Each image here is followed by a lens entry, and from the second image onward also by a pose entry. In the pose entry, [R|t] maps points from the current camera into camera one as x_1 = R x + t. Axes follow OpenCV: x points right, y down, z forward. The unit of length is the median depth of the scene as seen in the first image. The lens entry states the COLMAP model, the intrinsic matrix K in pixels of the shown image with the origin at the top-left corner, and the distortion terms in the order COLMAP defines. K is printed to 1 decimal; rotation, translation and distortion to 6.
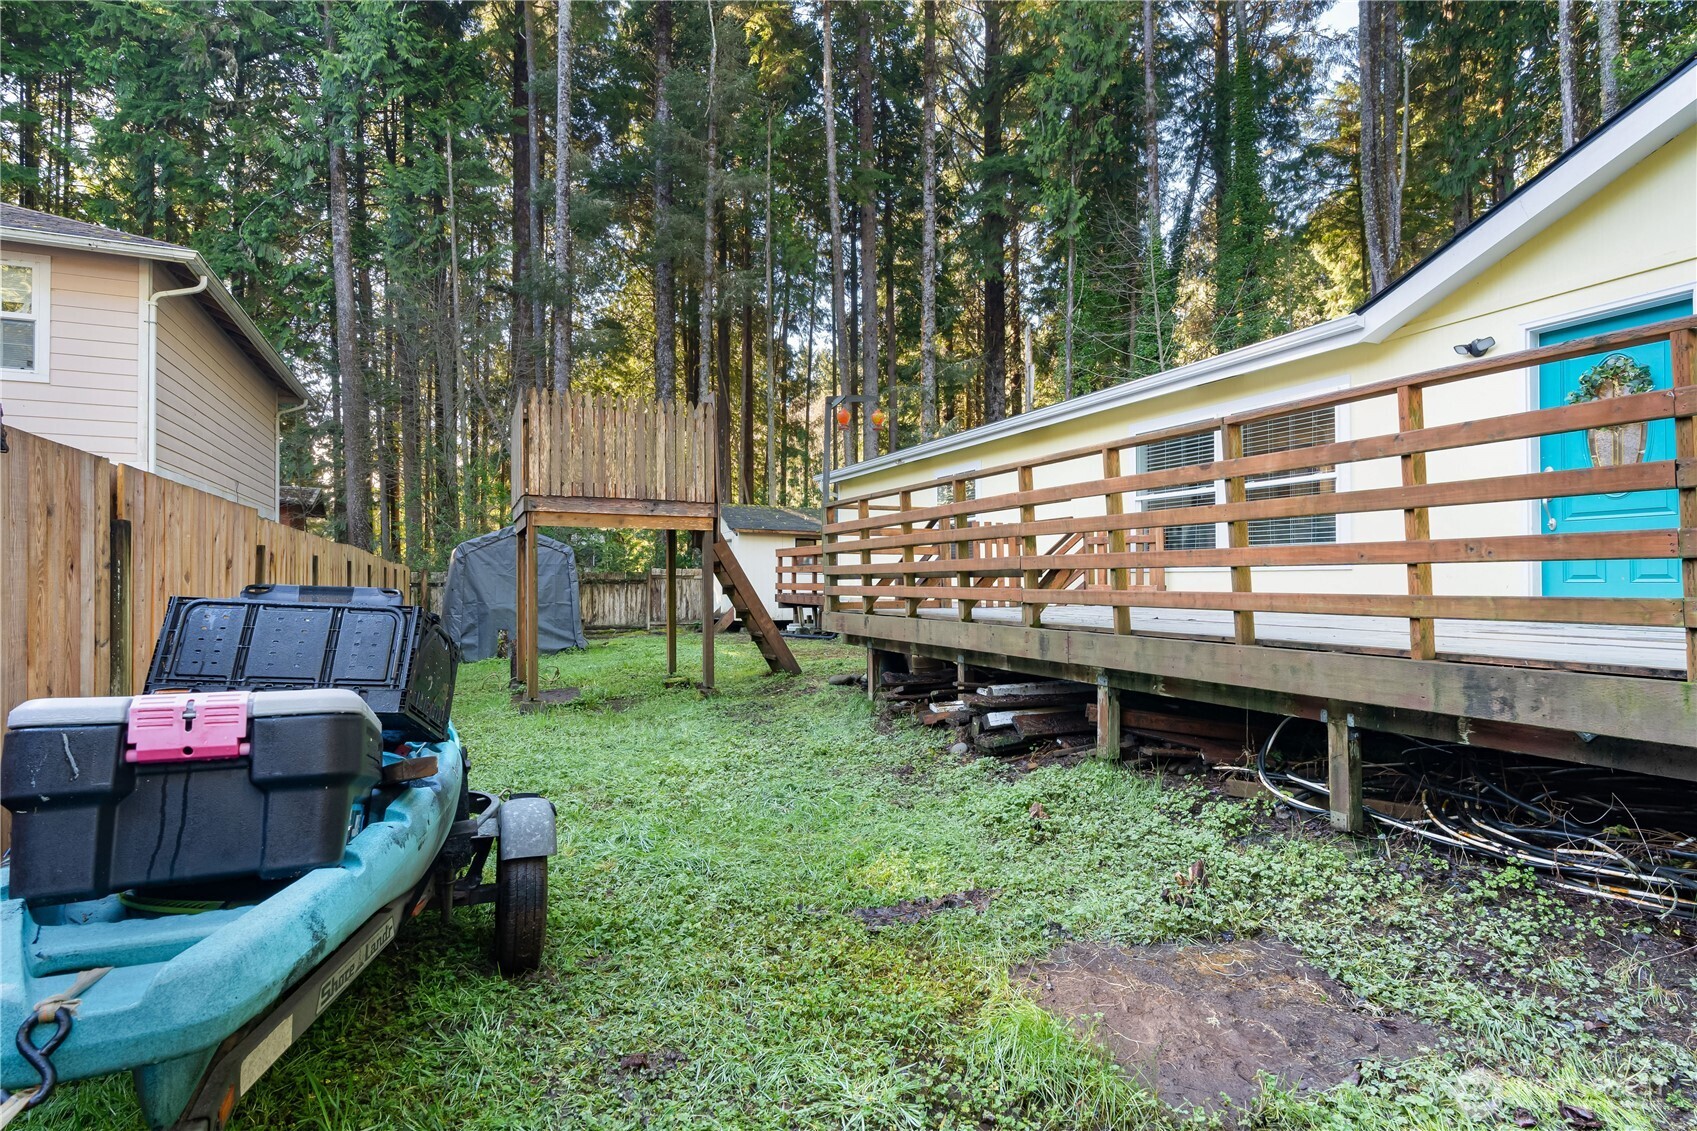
lens RADIAL K [[835.8, 0, 855.0], [0, 835.8, 576.3], [0, 0, 1]] dist [-0.002889, -0.000446]
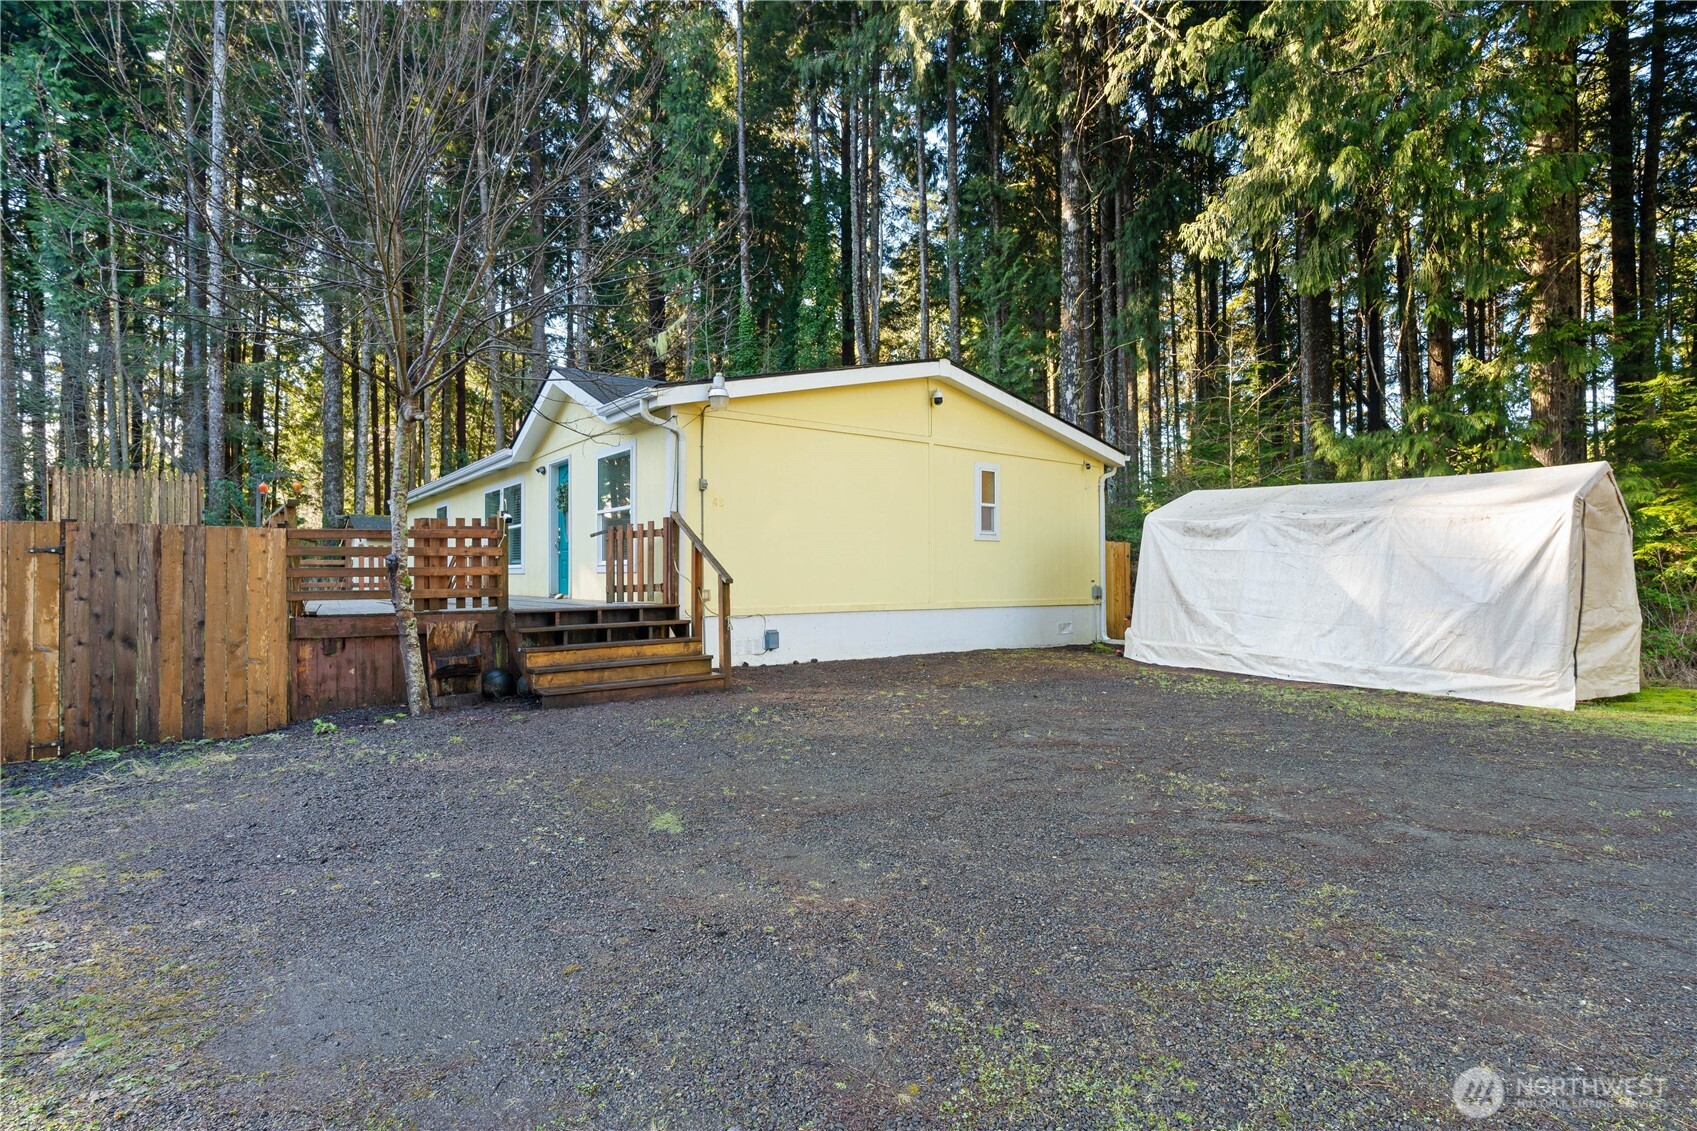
lens RADIAL K [[819.6, 0, 845.2], [0, 819.6, 565.4], [0, 0, 1]] dist [-0.005440, 0.002535]
pose [[0.976619, -0.001796, 0.214970, 0.270661], [0.002672, 0.999989, -0.003784, -0.005354], [-0.214961, 0.004270, 0.976613, -0.313973]]
